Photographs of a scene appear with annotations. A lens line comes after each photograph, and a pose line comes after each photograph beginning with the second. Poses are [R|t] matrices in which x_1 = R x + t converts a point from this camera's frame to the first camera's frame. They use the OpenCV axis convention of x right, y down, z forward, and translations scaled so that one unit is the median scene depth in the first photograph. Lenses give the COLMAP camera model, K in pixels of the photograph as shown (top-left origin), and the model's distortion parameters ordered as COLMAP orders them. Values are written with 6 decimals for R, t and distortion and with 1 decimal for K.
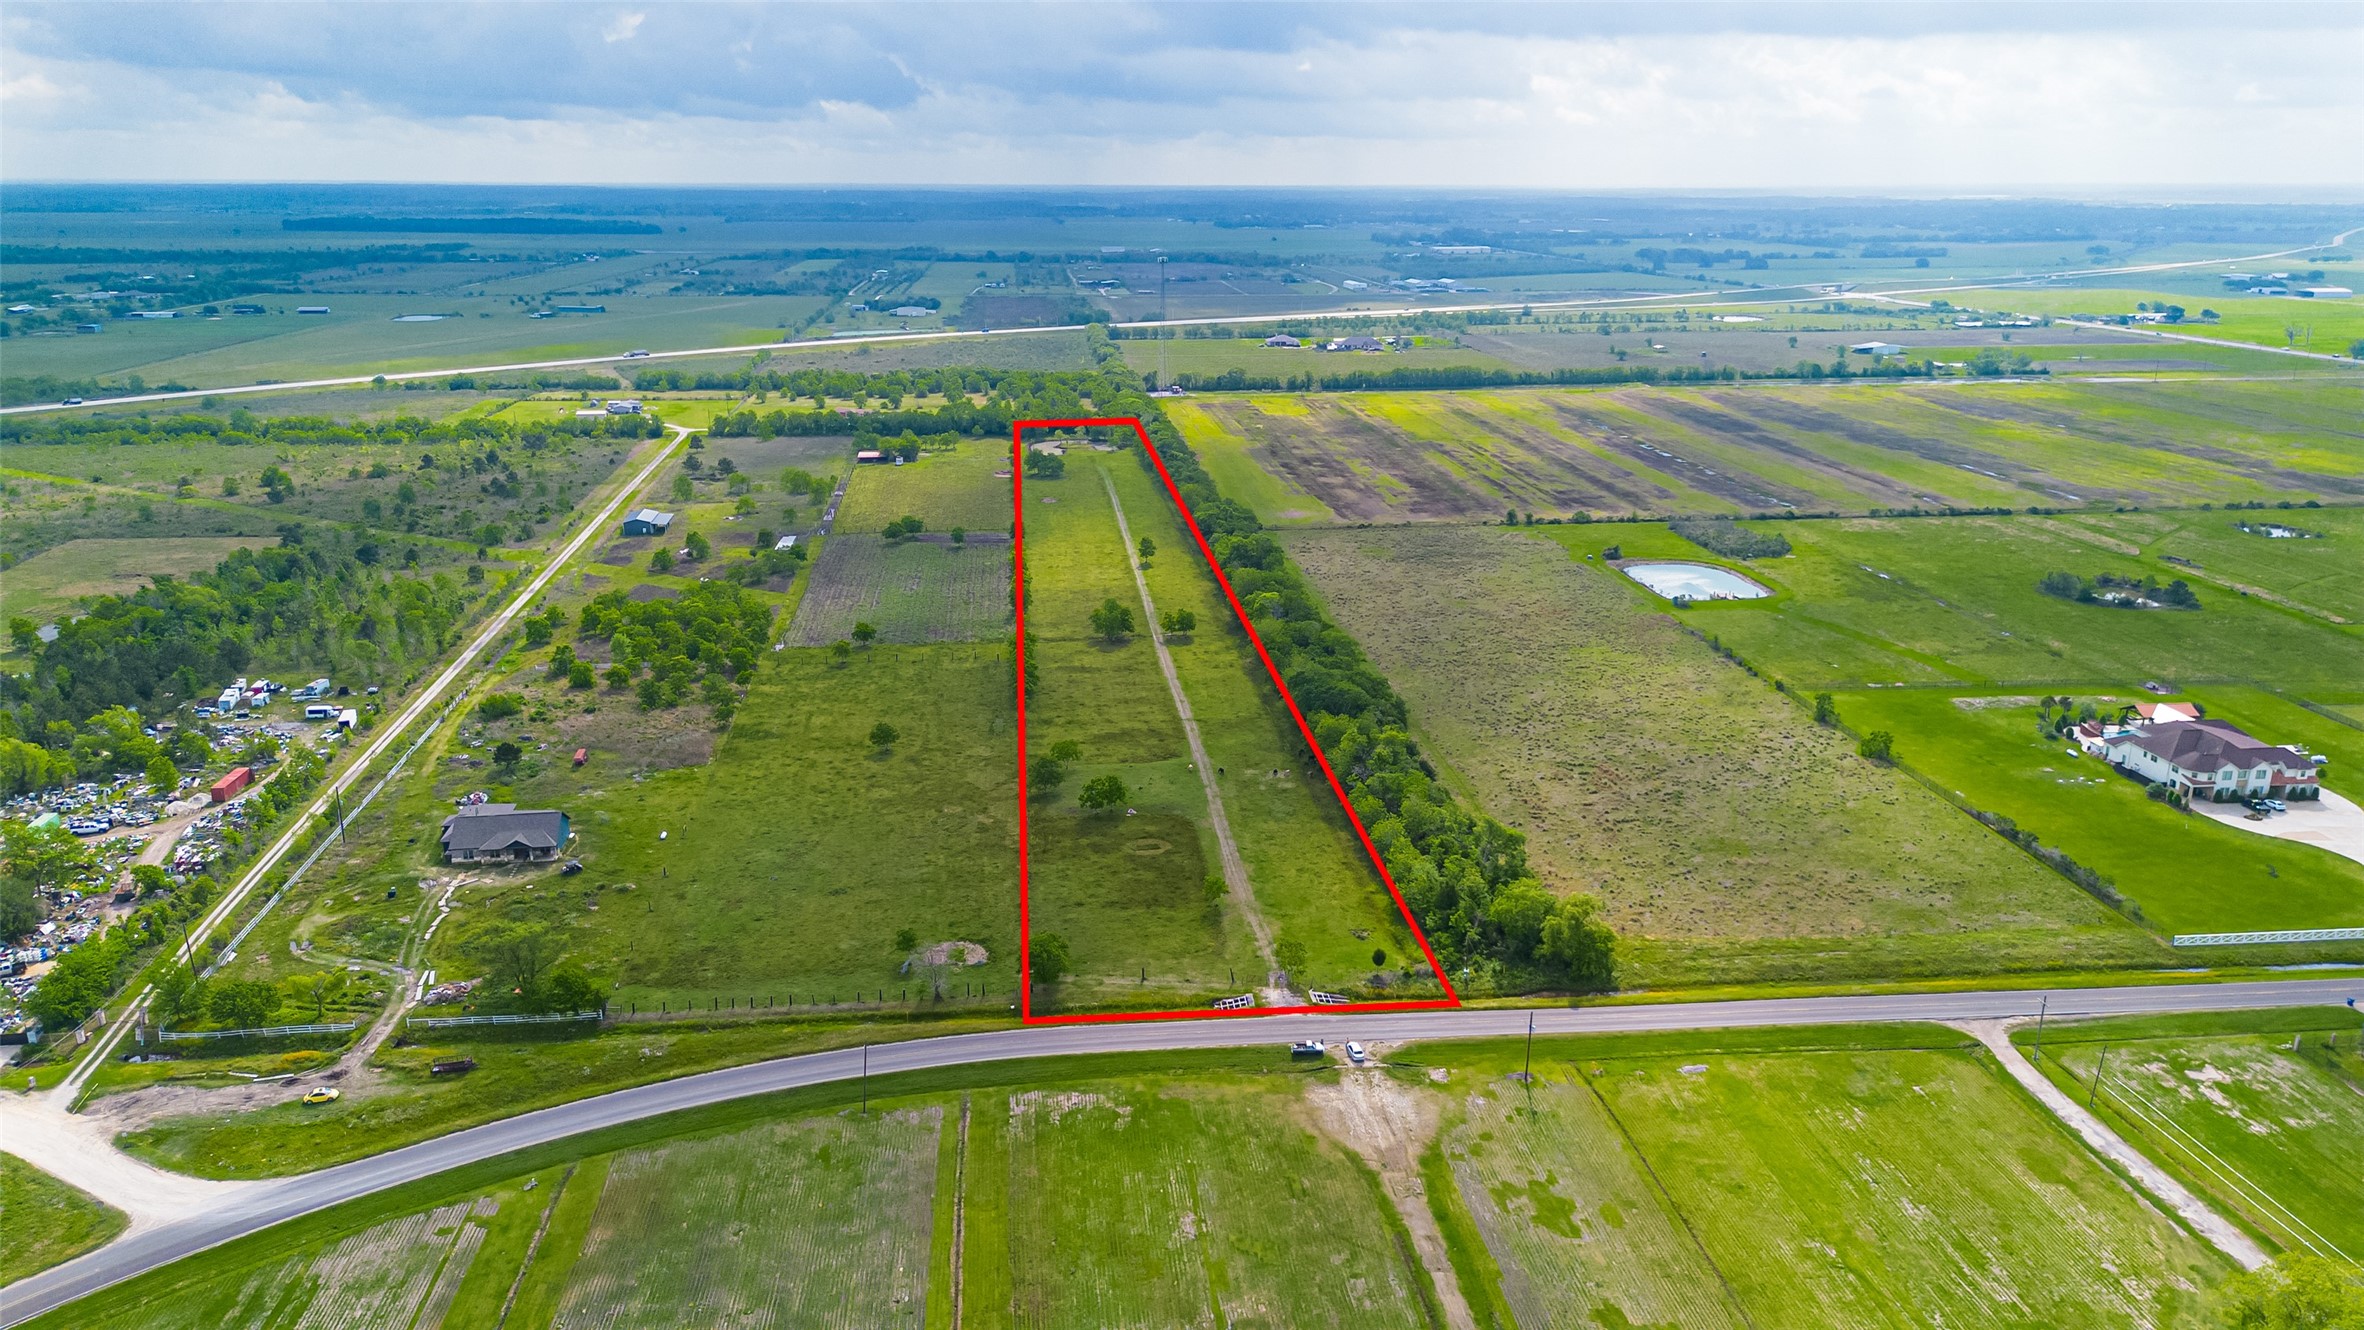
lens RADIAL K [[1686.3, 0, 1181.7], [0, 1686.3, 647.2], [0, 0, 1]] dist [0.073878, -0.073606]
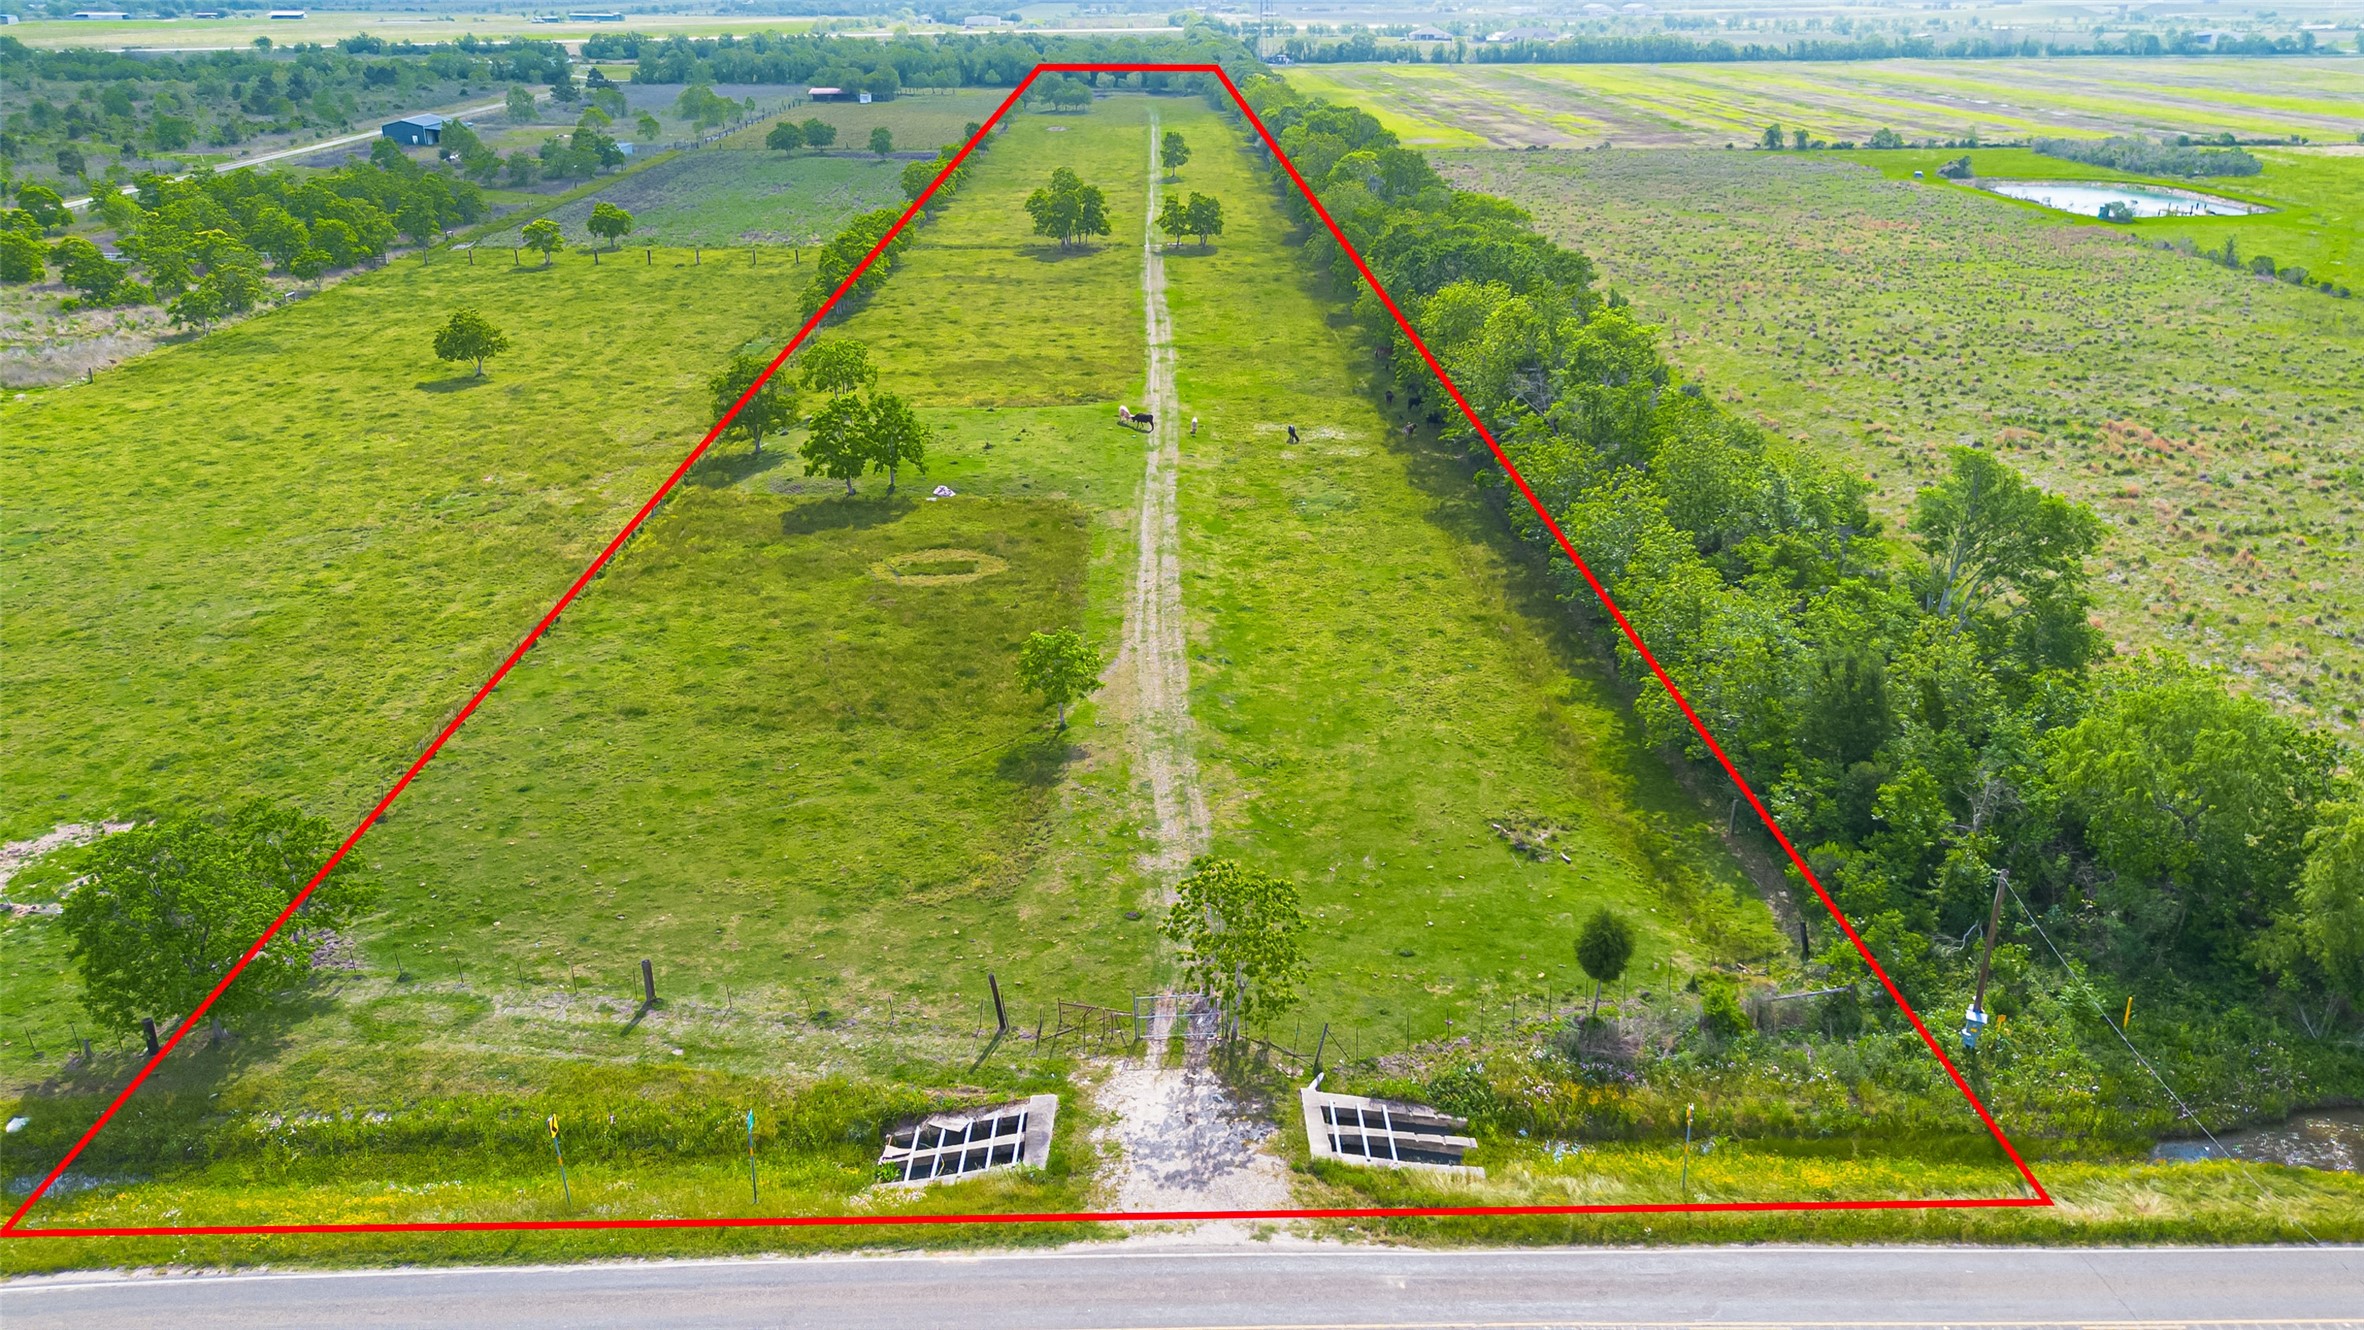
lens RADIAL K [[1716.7, 0, 1210.9], [0, 1716.7, 658.4], [0, 0, 1]] dist [0.065062, -0.058892]
pose [[0.997700, 0.024820, -0.063081, 0.048635], [-0.018087, 0.994293, 0.105137, 0.075968], [0.065331, -0.103754, 0.992455, 0.490436]]
